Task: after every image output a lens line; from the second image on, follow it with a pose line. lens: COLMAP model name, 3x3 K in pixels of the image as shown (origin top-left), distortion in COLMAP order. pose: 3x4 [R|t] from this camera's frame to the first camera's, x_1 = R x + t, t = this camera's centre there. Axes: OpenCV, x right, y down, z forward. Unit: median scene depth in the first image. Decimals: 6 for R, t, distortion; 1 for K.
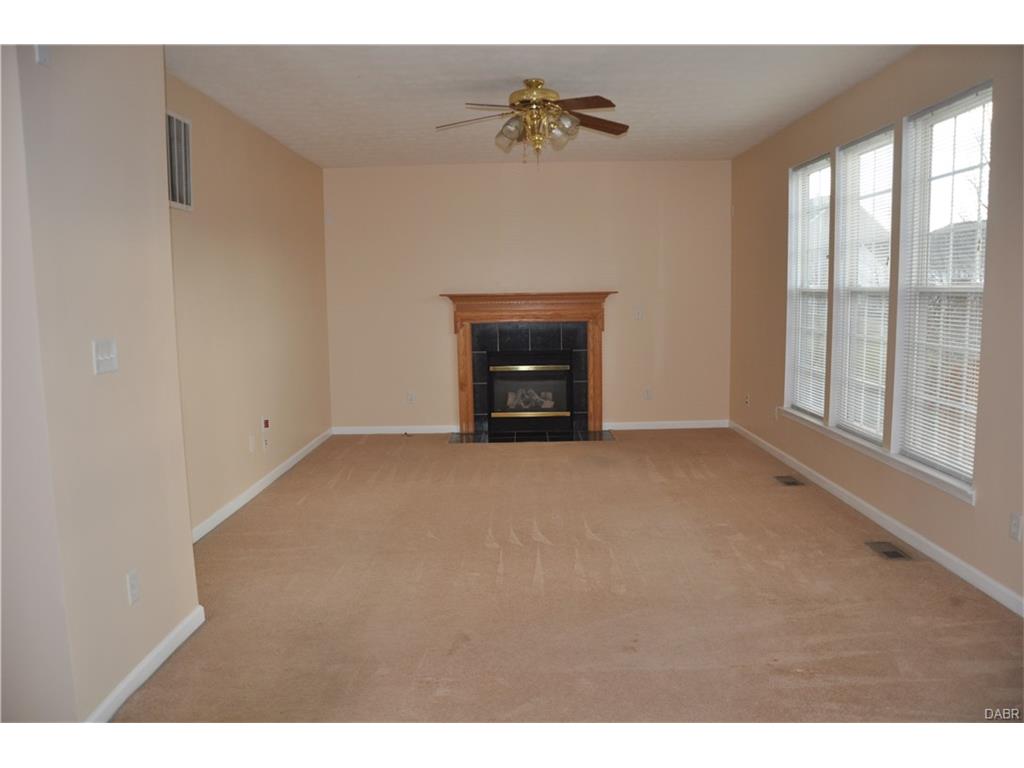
lens RADIAL K [[794.4, 0, 512.0], [0, 794.4, 384.0], [0, 0, 1]] dist [-0.163572, 0.121765]
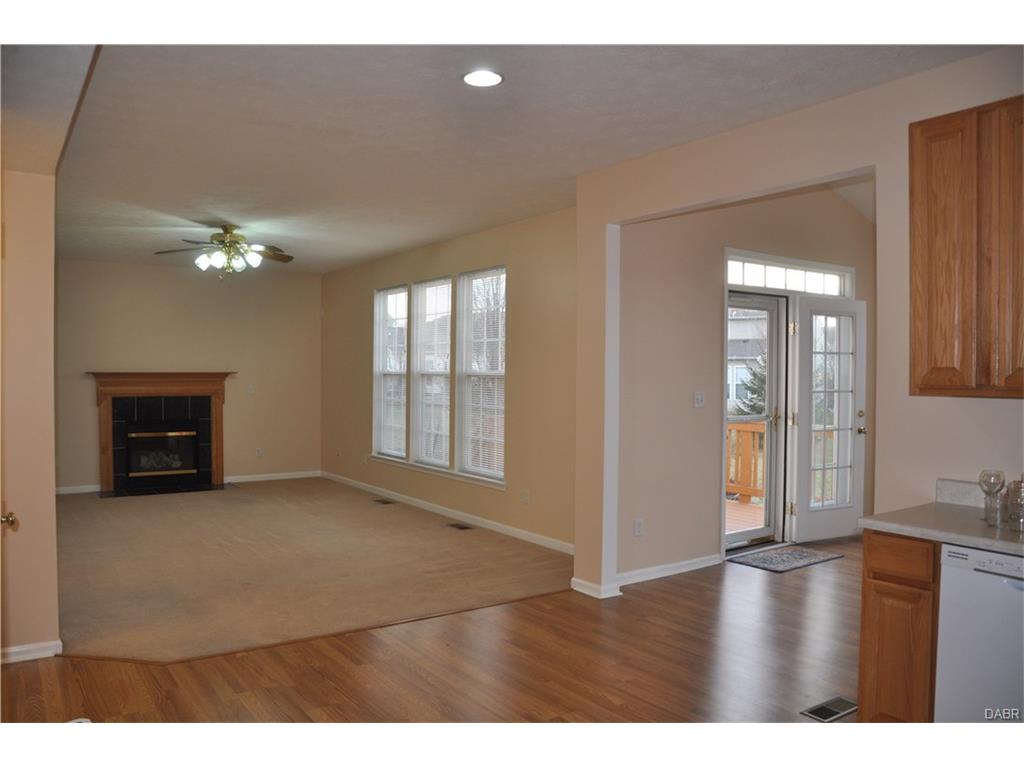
lens RADIAL K [[794.4, 0, 512.0], [0, 794.4, 384.0], [0, 0, 1]] dist [-0.163572, 0.121765]
pose [[0.820028, 0.010917, 0.572219, -0.219089], [0.047659, 0.995043, -0.087282, 0.032393], [-0.570335, 0.098845, 0.815443, -0.273678]]
